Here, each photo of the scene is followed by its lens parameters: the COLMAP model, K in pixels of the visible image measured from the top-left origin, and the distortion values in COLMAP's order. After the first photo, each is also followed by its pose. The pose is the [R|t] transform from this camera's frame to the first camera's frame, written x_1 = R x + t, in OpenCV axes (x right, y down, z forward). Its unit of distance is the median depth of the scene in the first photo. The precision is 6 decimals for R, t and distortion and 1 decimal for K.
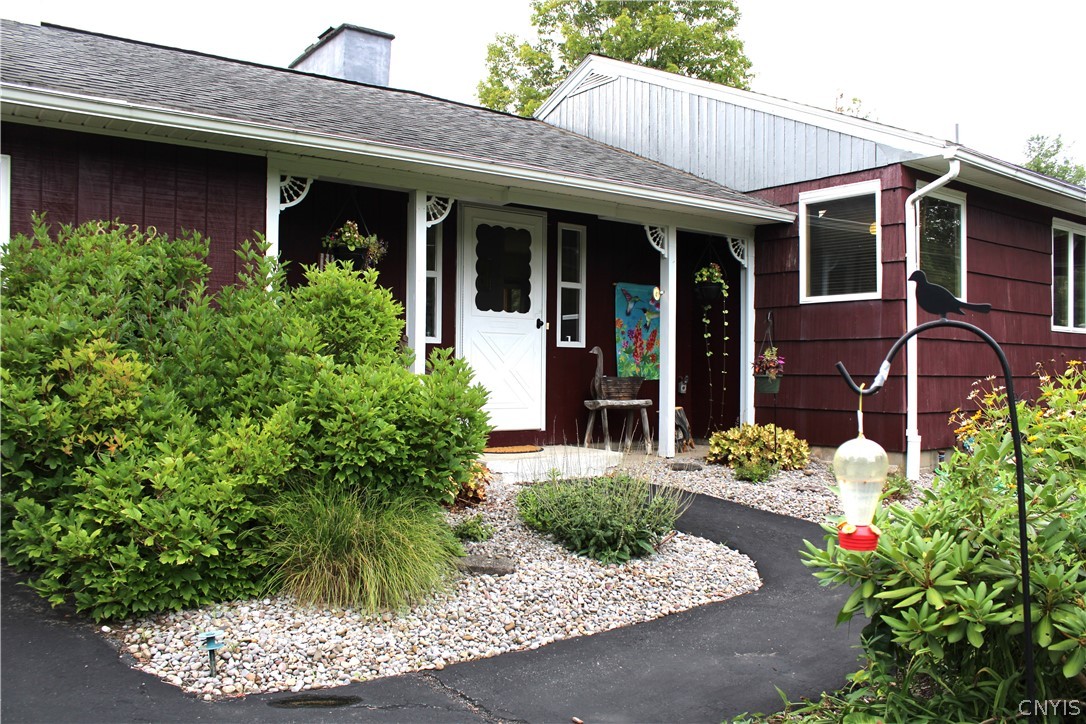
lens RADIAL K [[908.0, 0, 543.0], [0, 908.0, 362.0], [0, 0, 1]] dist [-0.155546, 0.131729]
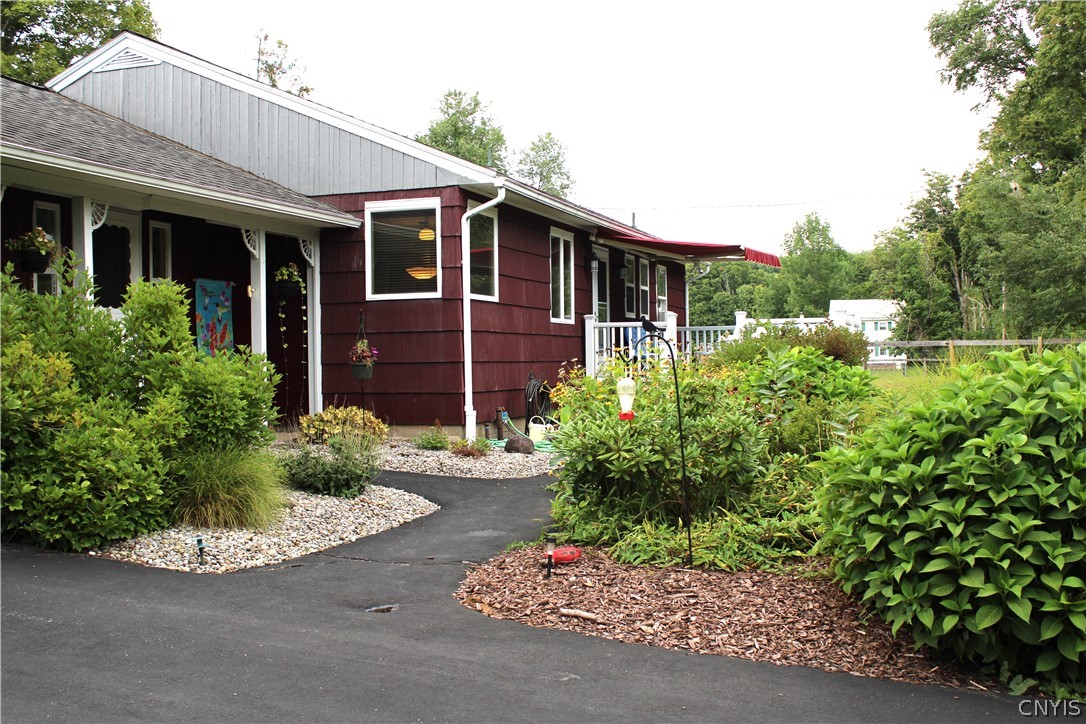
lens RADIAL K [[1215.5, 0, 543.0], [0, 1215.5, 362.0], [0, 0, 1]] dist [-0.074597, 0.014815]
pose [[0.823663, -0.019930, 0.566729, -0.401029], [0.015753, 0.999801, 0.012264, -0.002649], [-0.566860, -0.001174, 0.823813, -0.390227]]
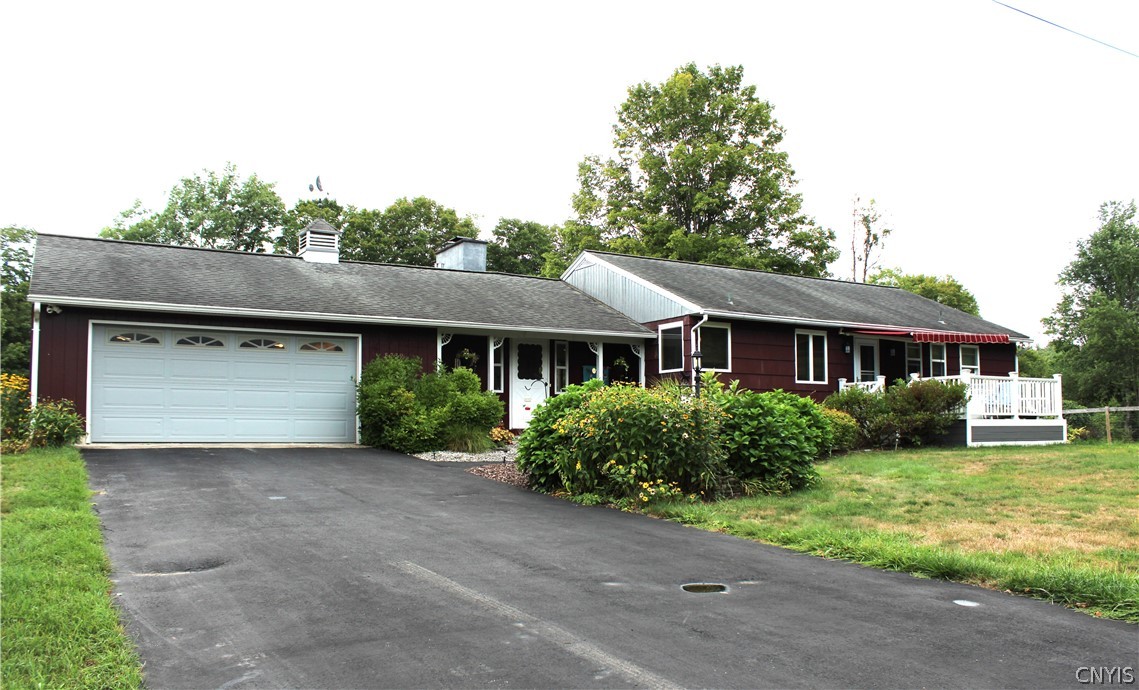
lens RADIAL K [[993.1, 0, 571.7], [0, 993.1, 373.0], [0, 0, 1]] dist [-0.101071, 0.000739]
pose [[0.993293, -0.018835, -0.114079, 0.355992], [0.011803, 0.998006, -0.062007, 0.088906], [0.115019, 0.060244, 0.991535, -1.550934]]
